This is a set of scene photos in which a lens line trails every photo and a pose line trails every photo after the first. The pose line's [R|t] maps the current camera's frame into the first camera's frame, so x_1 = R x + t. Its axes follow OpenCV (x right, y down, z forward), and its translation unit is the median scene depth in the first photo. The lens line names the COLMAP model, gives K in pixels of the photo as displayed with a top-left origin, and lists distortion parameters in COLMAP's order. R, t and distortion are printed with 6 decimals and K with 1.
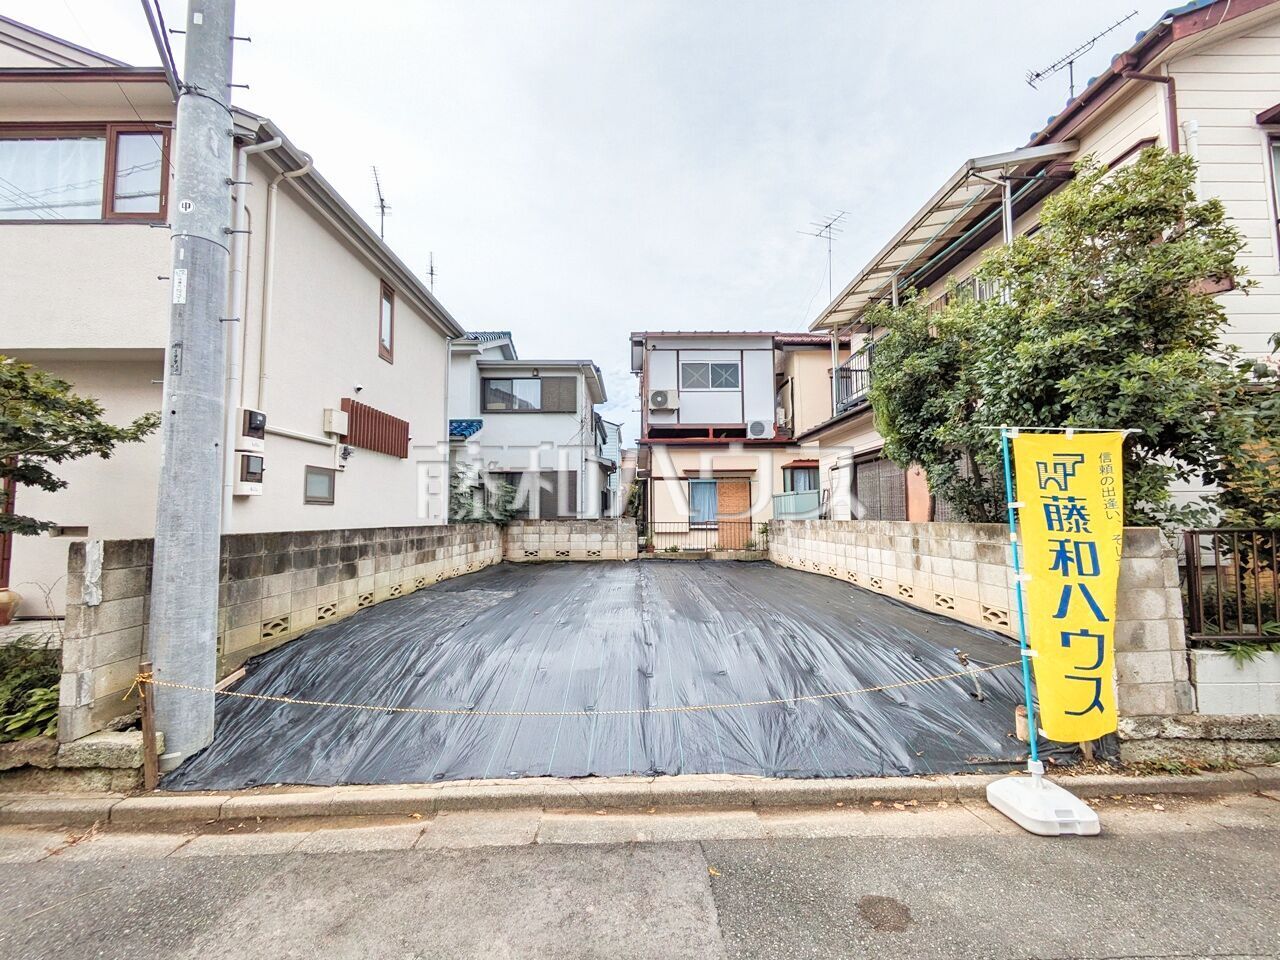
lens RADIAL K [[507.1, 0, 642.7], [0, 507.1, 479.2], [0, 0, 1]] dist [0.000655, 0.000797]
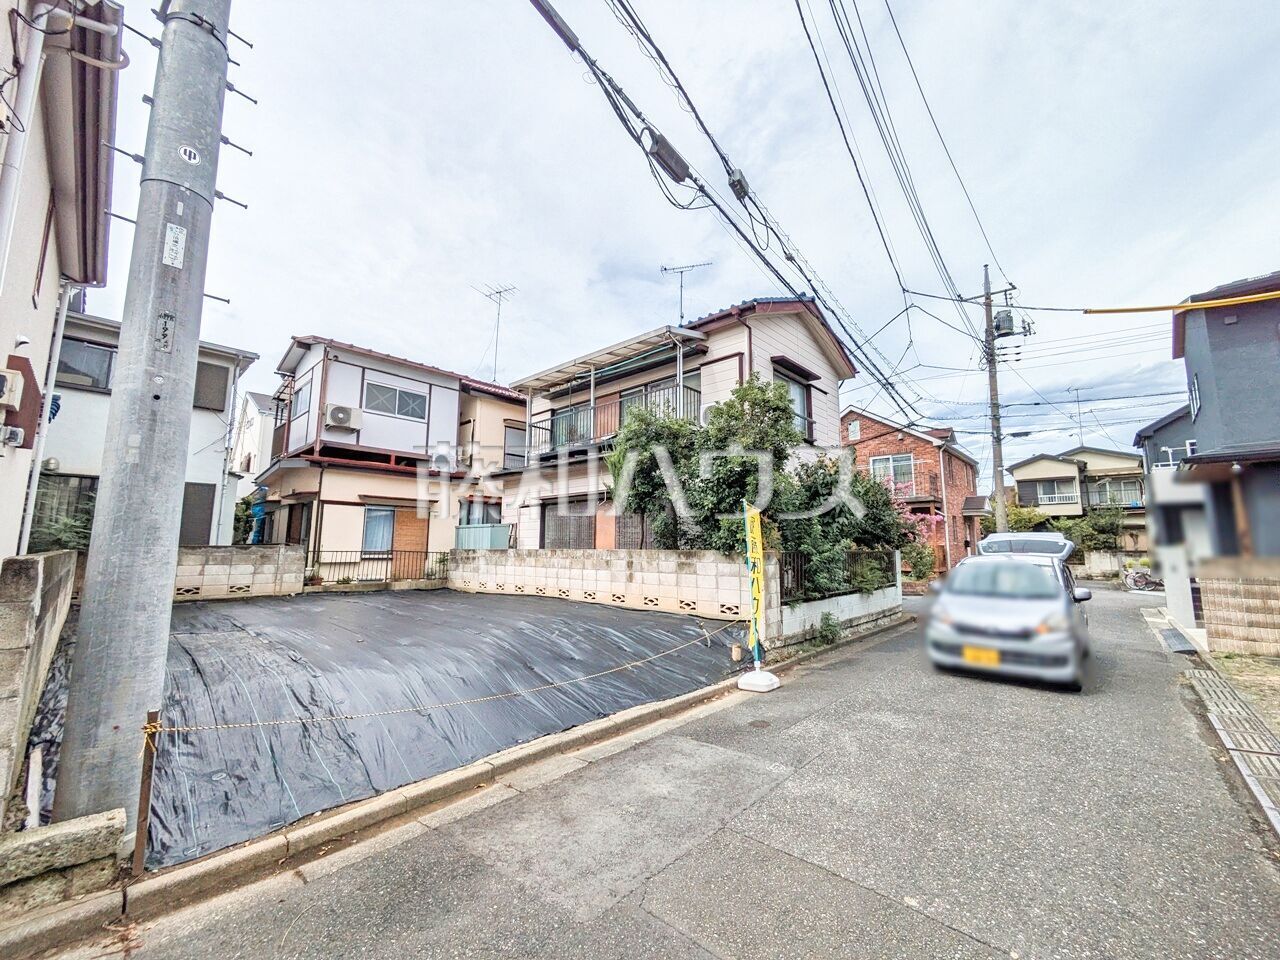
lens RADIAL K [[507.1, 0, 643.6], [0, 507.1, 478.5], [0, 0, 1]] dist [0.000655, 0.000797]
pose [[0.690536, 0.109750, 0.714923, -0.808636], [-0.062051, 0.993766, -0.092621, 0.019122], [-0.720632, 0.019597, 0.693041, -0.091828]]
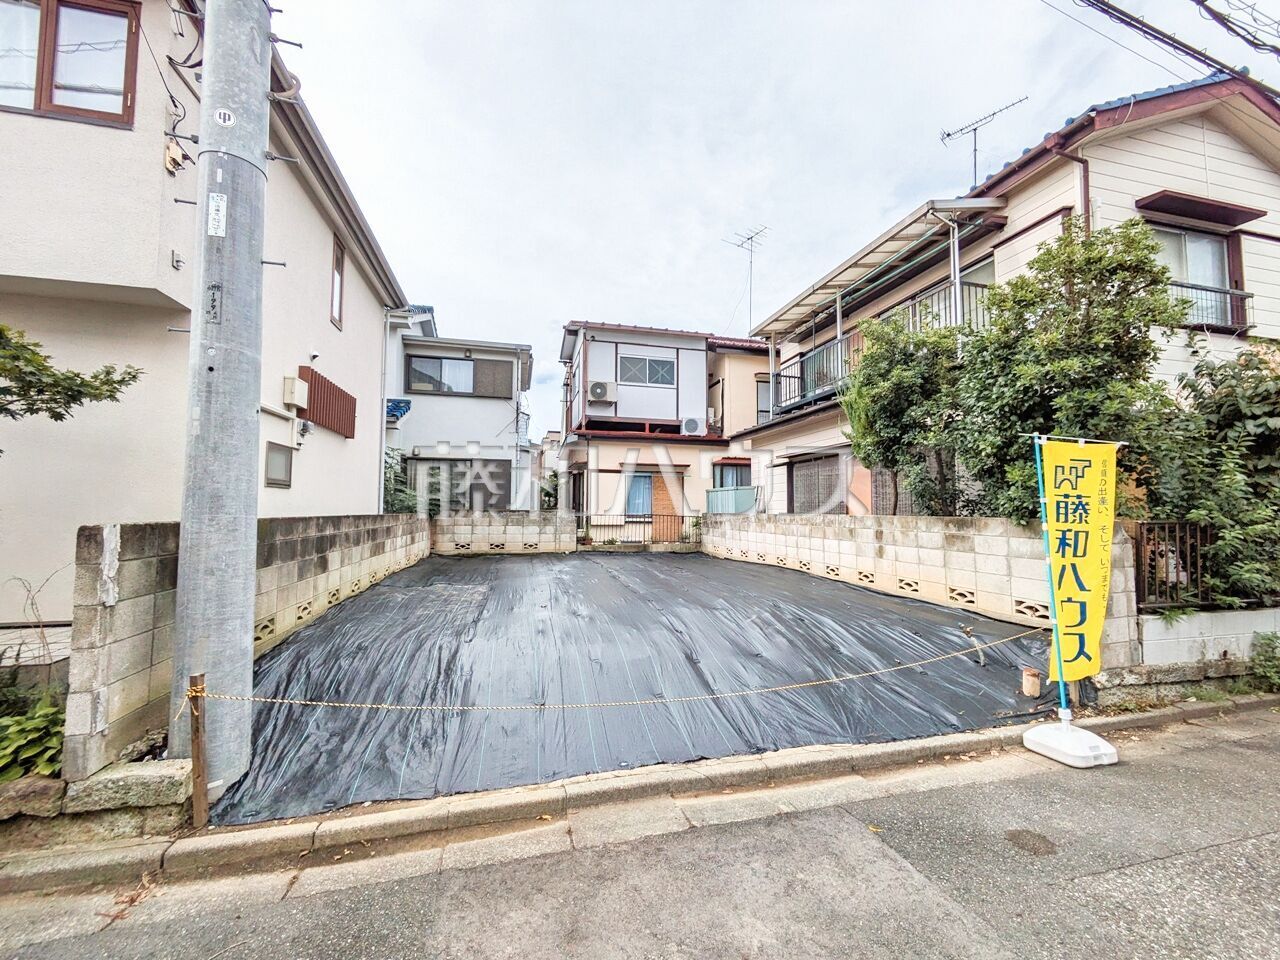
lens RADIAL K [[507.1, 0, 643.0], [0, 507.1, 479.5], [0, 0, 1]] dist [0.000655, 0.000797]
pose [[0.973404, 0.027369, 0.227456, -0.362210], [-0.030140, 0.999508, 0.008721, 0.015655], [-0.227106, -0.015345, 0.973749, 0.035468]]
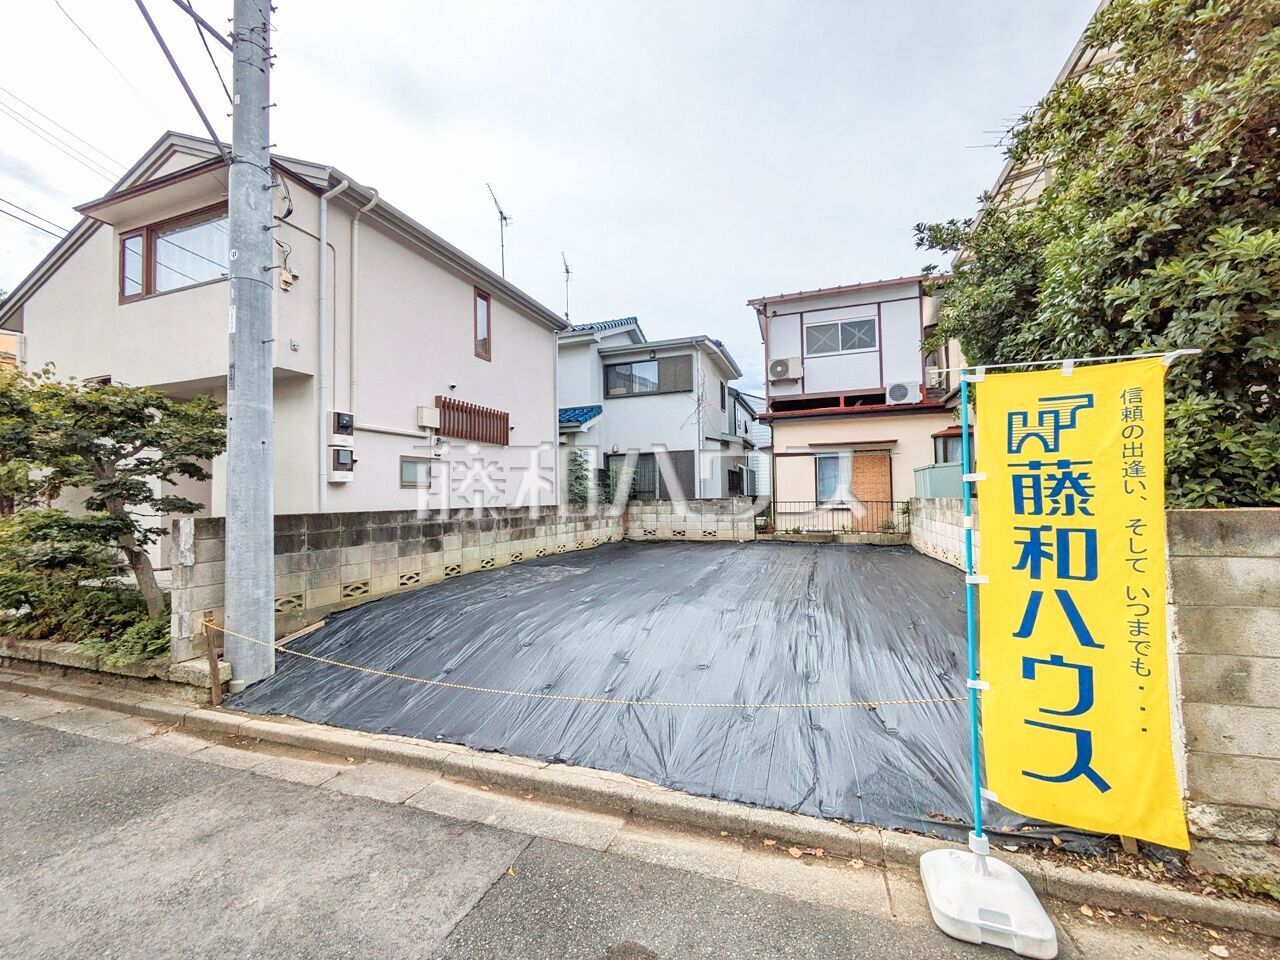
lens RADIAL K [[507.1, 0, 643.2], [0, 507.1, 477.5], [0, 0, 1]] dist [0.000655, 0.000797]
pose [[0.935750, -0.021492, -0.352008, 0.424121], [0.034475, 0.998935, 0.030654, 0.010765], [0.350975, -0.040820, 0.935495, 0.134026]]
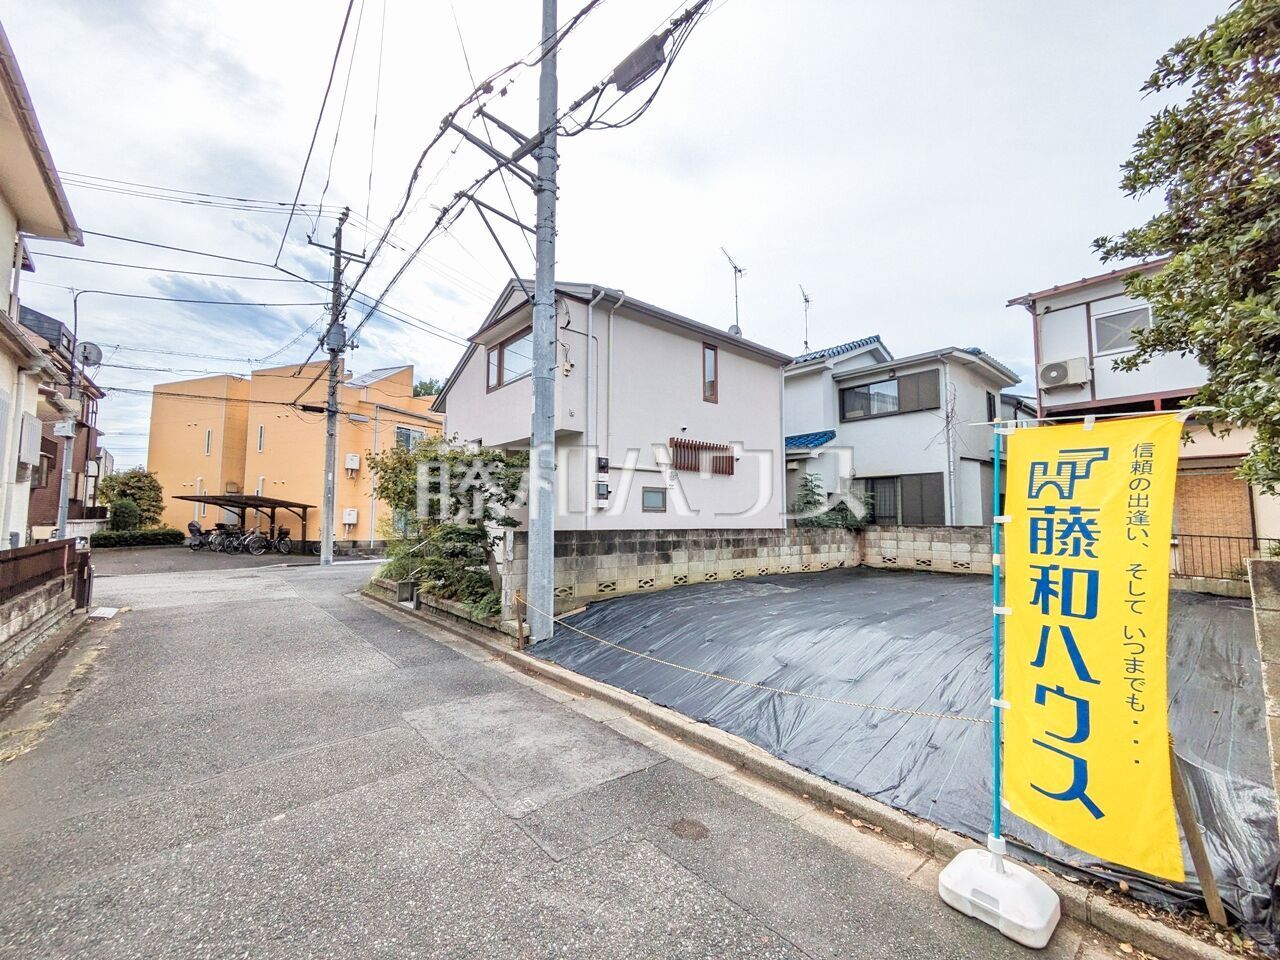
lens RADIAL K [[507.1, 0, 642.6], [0, 507.1, 476.9], [0, 0, 1]] dist [0.000655, 0.000797]
pose [[0.638876, -0.052494, -0.767517, 0.760866], [0.043908, 0.998531, -0.031745, -0.010967], [0.768056, -0.013419, 0.640243, 0.040883]]
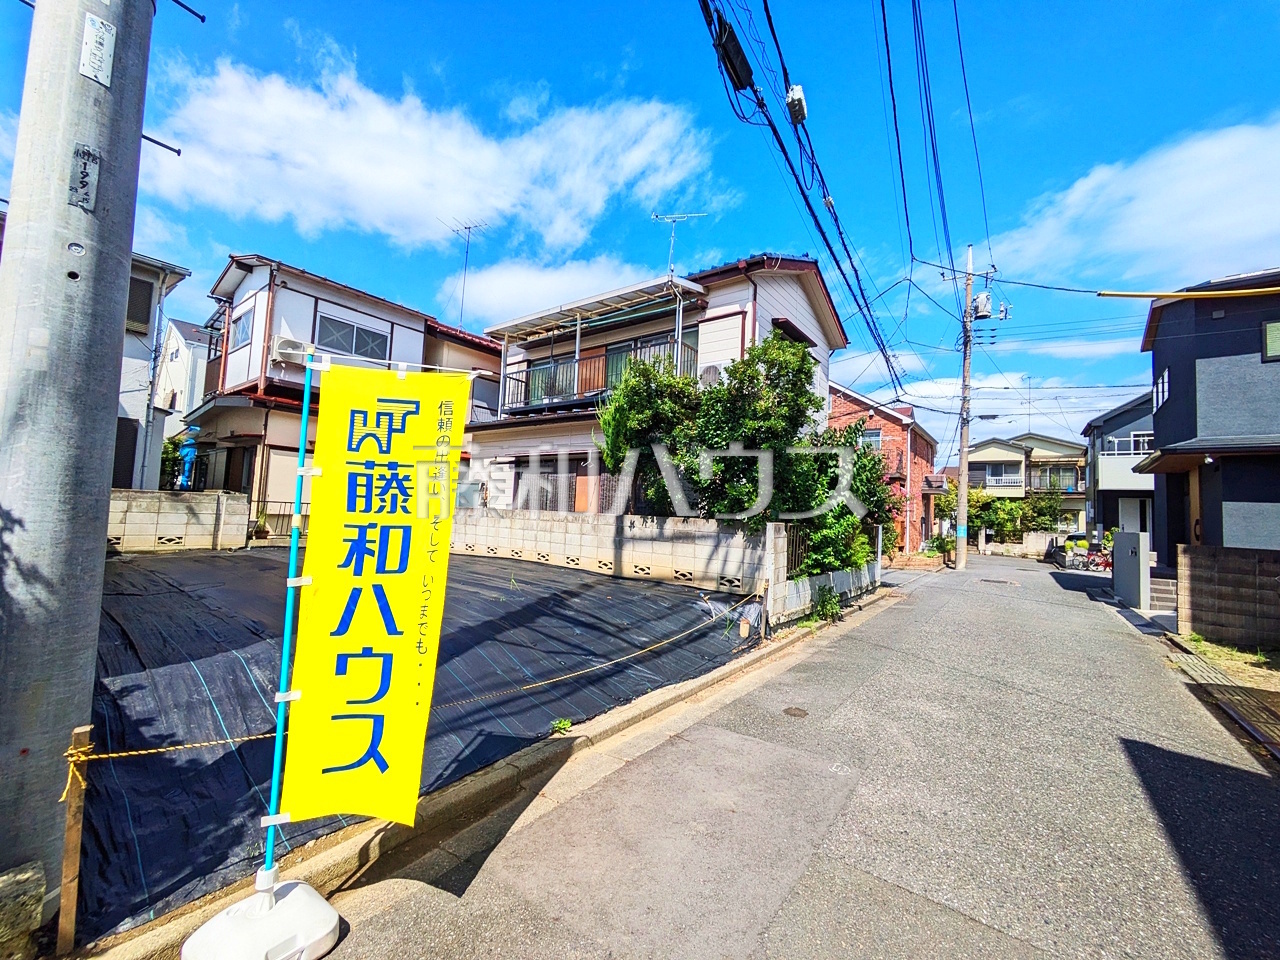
lens RADIAL K [[507.1, 0, 642.6], [0, 507.1, 477.7], [0, 0, 1]] dist [0.000655, 0.000797]
pose [[0.618697, 0.090322, 0.780420, -0.809636], [-0.106665, 0.993828, -0.030460, 0.029842], [-0.778355, -0.064398, 0.624513, 0.144758]]
